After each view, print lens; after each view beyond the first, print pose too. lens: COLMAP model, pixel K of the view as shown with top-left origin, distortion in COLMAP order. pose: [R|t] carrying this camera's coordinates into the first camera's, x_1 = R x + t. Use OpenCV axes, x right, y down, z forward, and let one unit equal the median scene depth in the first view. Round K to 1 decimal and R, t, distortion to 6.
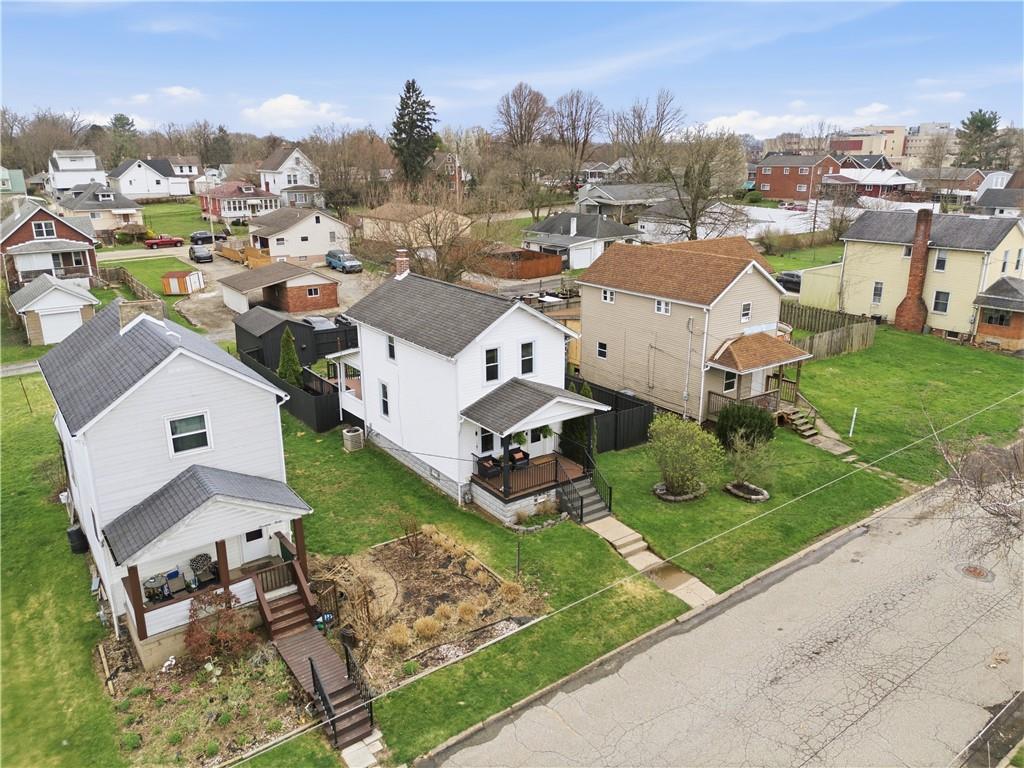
lens RADIAL K [[754.7, 0, 512.0], [0, 754.7, 384.0], [0, 0, 1]] dist [0.060504, -0.070729]
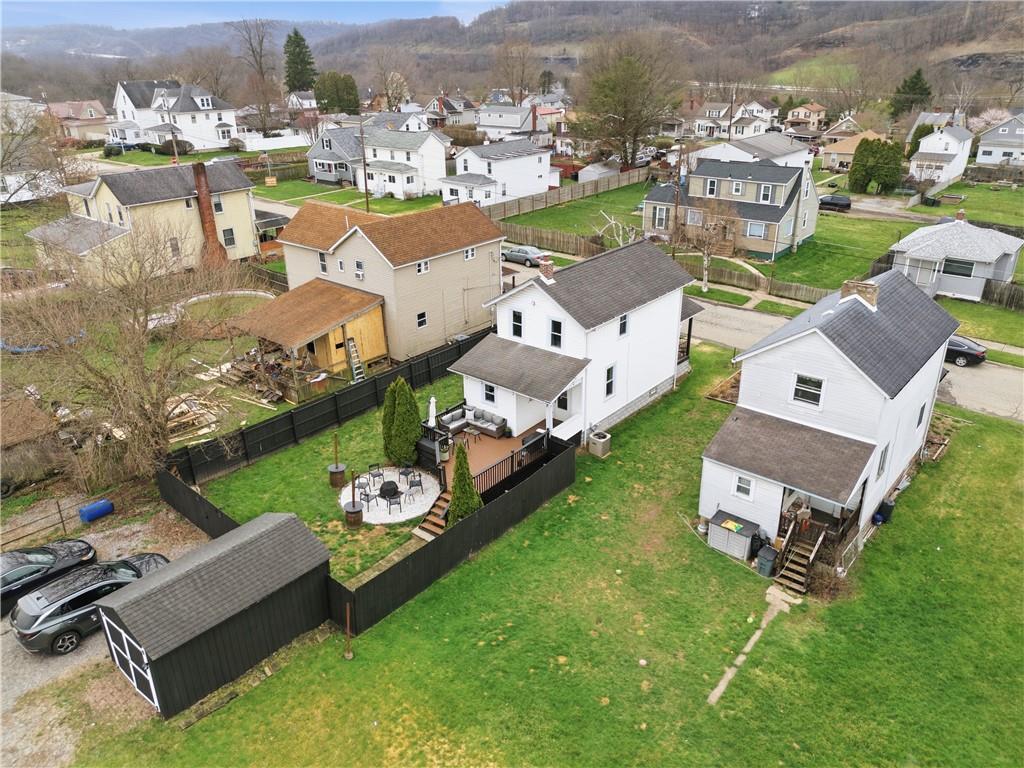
lens RADIAL K [[754.7, 0, 512.0], [0, 754.7, 384.0], [0, 0, 1]] dist [0.060504, -0.070729]
pose [[-0.252835, -0.385119, 0.887557, -1.247734], [0.294008, 0.843398, 0.449710, -0.572454], [-0.921756, 0.374651, -0.100012, 1.425491]]
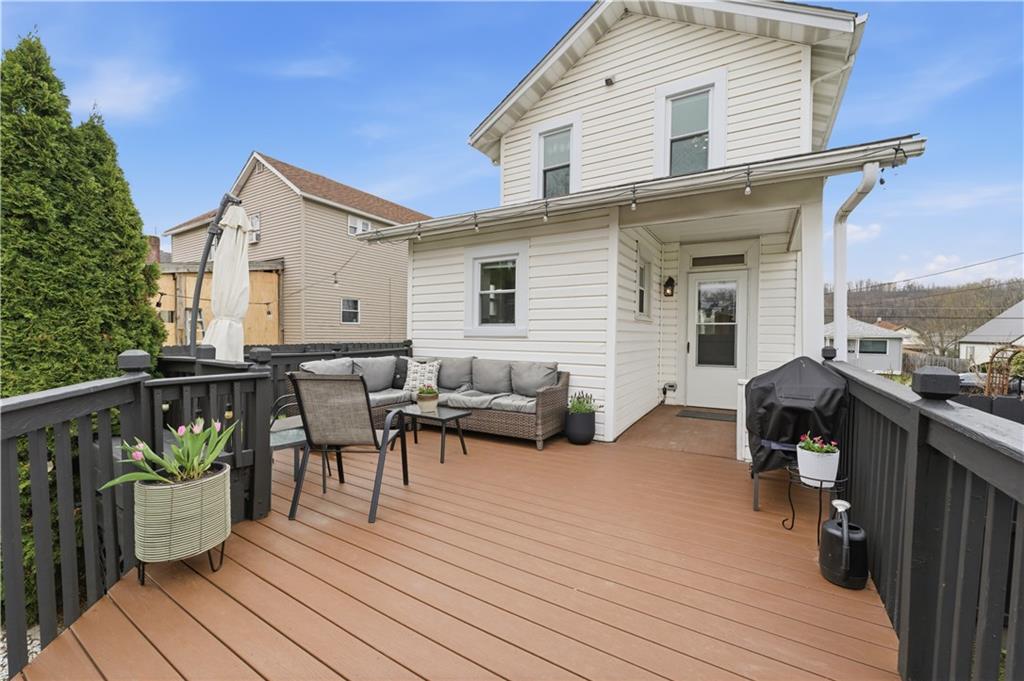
lens RADIAL K [[404.2, 0, 512.0], [0, 404.2, 340.5], [0, 0, 1]] dist [-0.000078, -0.000036]
pose [[-0.387711, -0.005173, 0.921766, -0.341360], [0.263298, 0.957700, 0.116123, -0.022814], [-0.883377, 0.287721, -0.369949, 1.412207]]
